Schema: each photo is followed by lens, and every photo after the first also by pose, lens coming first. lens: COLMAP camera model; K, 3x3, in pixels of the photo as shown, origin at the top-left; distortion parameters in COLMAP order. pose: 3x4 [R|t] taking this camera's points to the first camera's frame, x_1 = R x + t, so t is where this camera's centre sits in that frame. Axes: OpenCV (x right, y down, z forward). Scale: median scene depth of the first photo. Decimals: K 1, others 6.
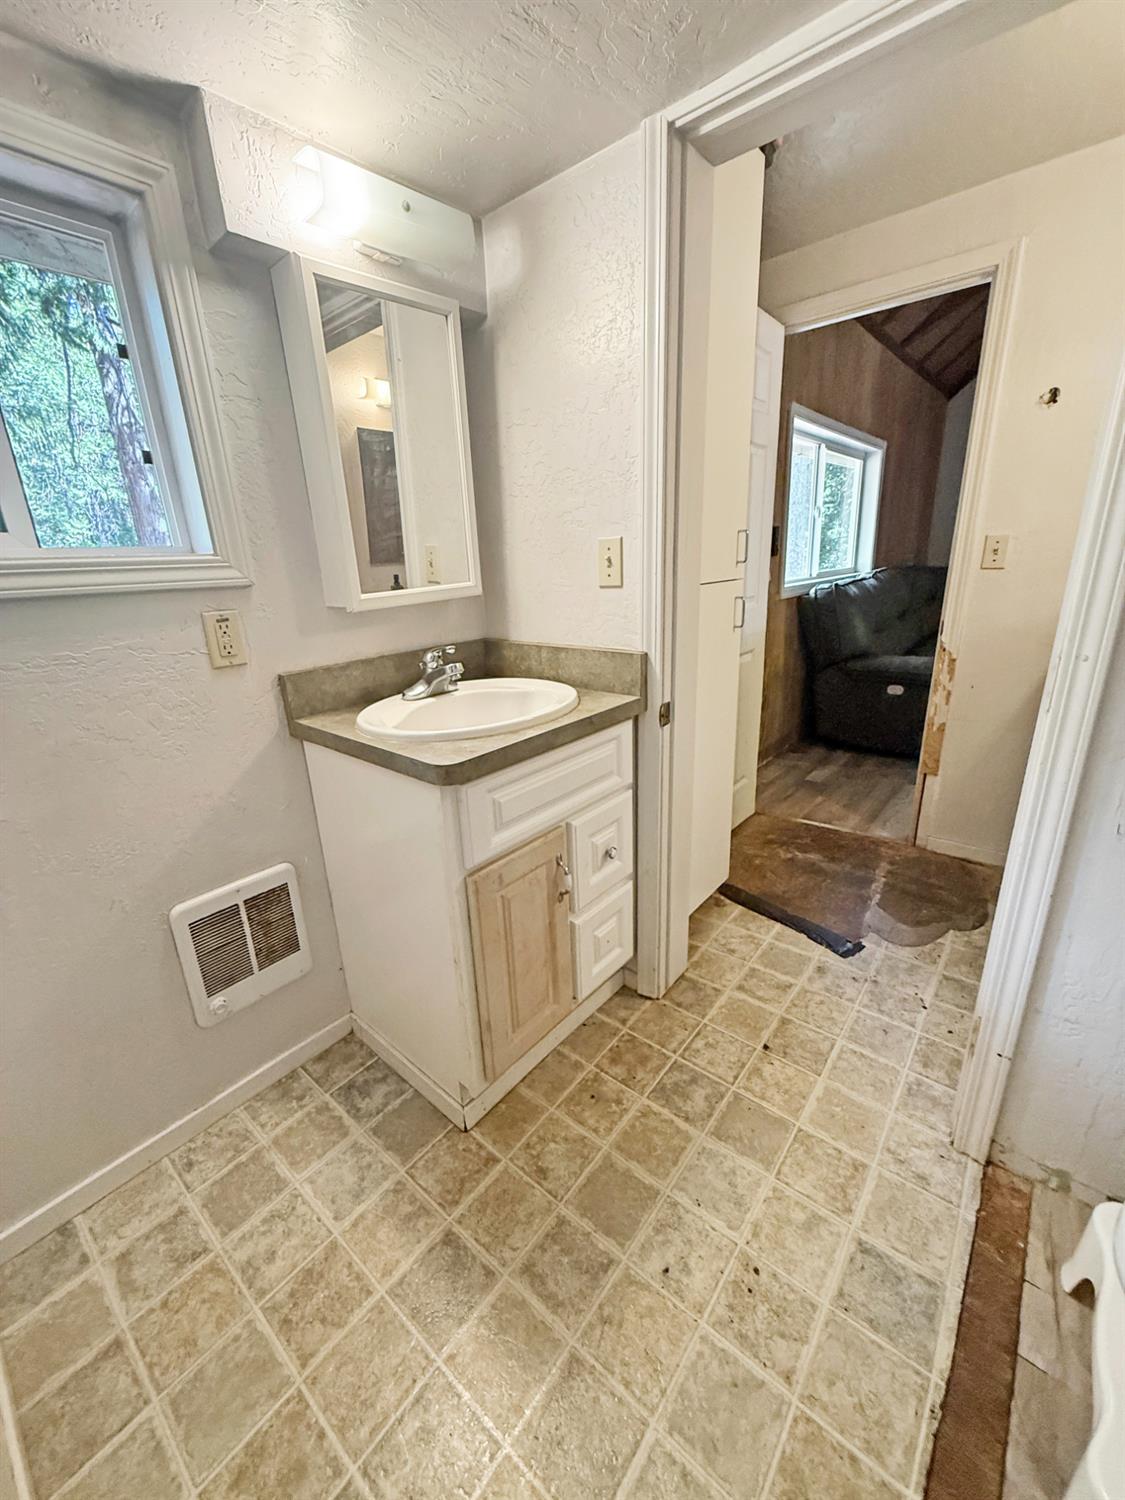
lens RADIAL K [[595.3, 0, 562.7], [0, 595.3, 747.1], [0, 0, 1]] dist [-0.001200, 0.000156]
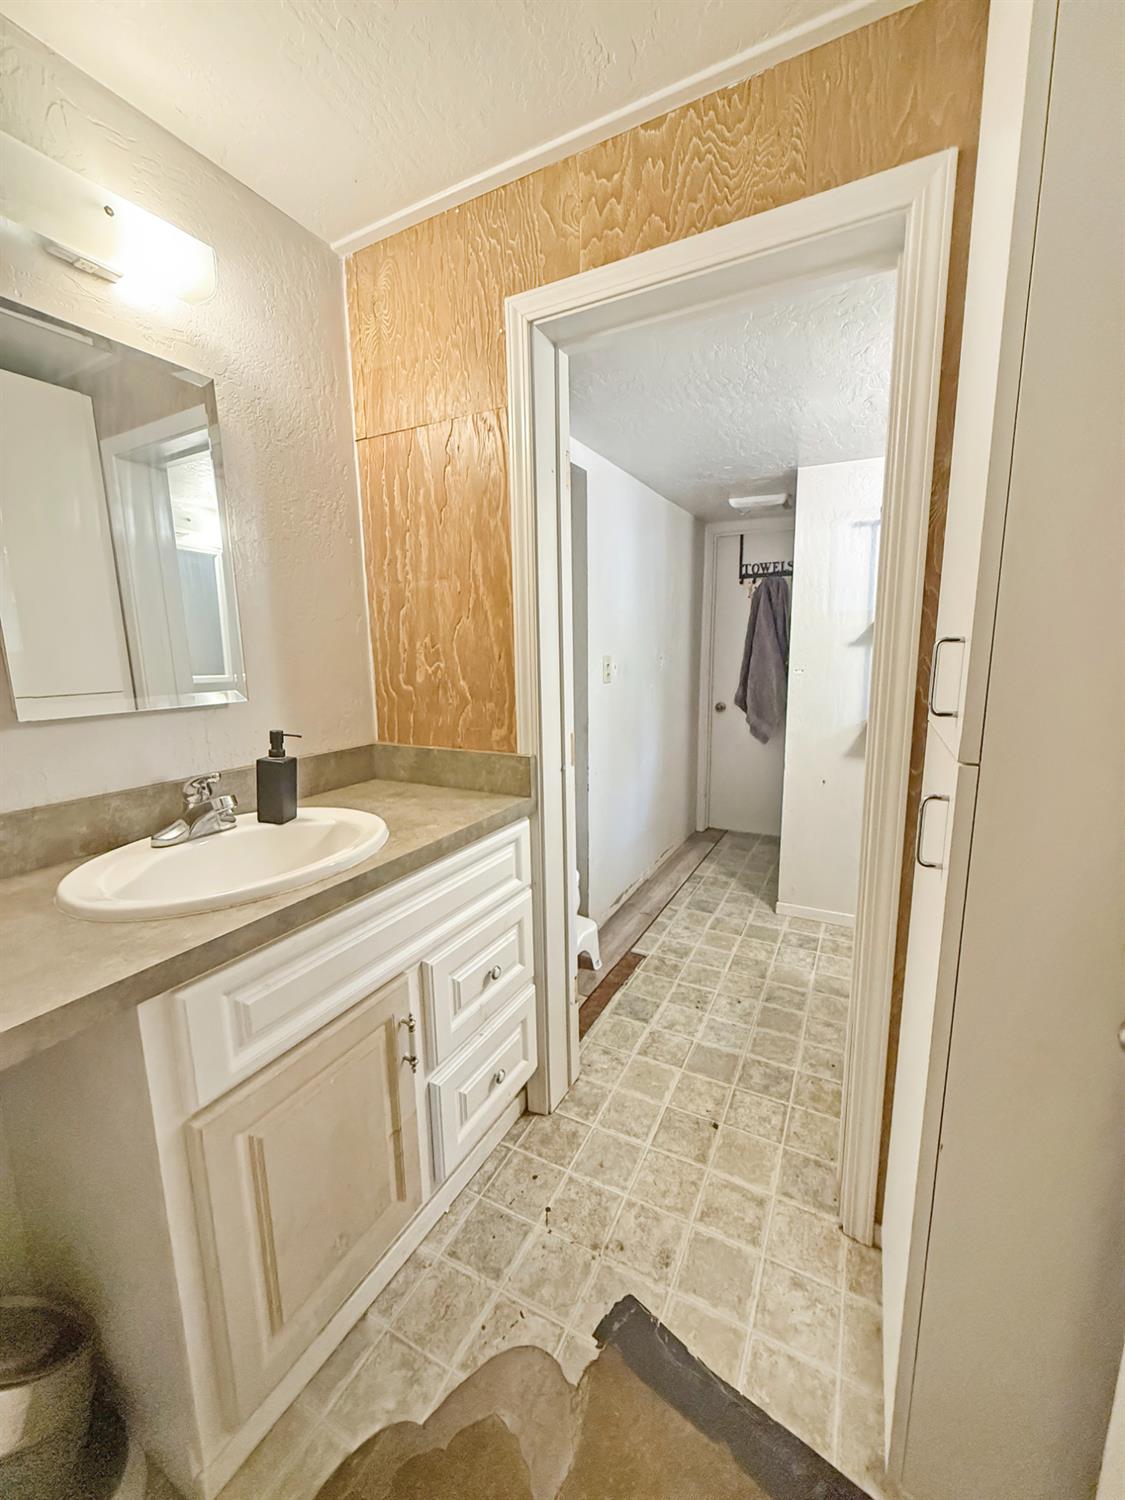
lens RADIAL K [[595.3, 0, 563.1], [0, 595.3, 747.6], [0, 0, 1]] dist [-0.001200, 0.000156]
pose [[-0.975706, 0.088108, -0.200587, 0.784247], [-0.015786, 0.884915, 0.465485, -0.582873], [0.218516, 0.457343, -0.862026, 1.603303]]
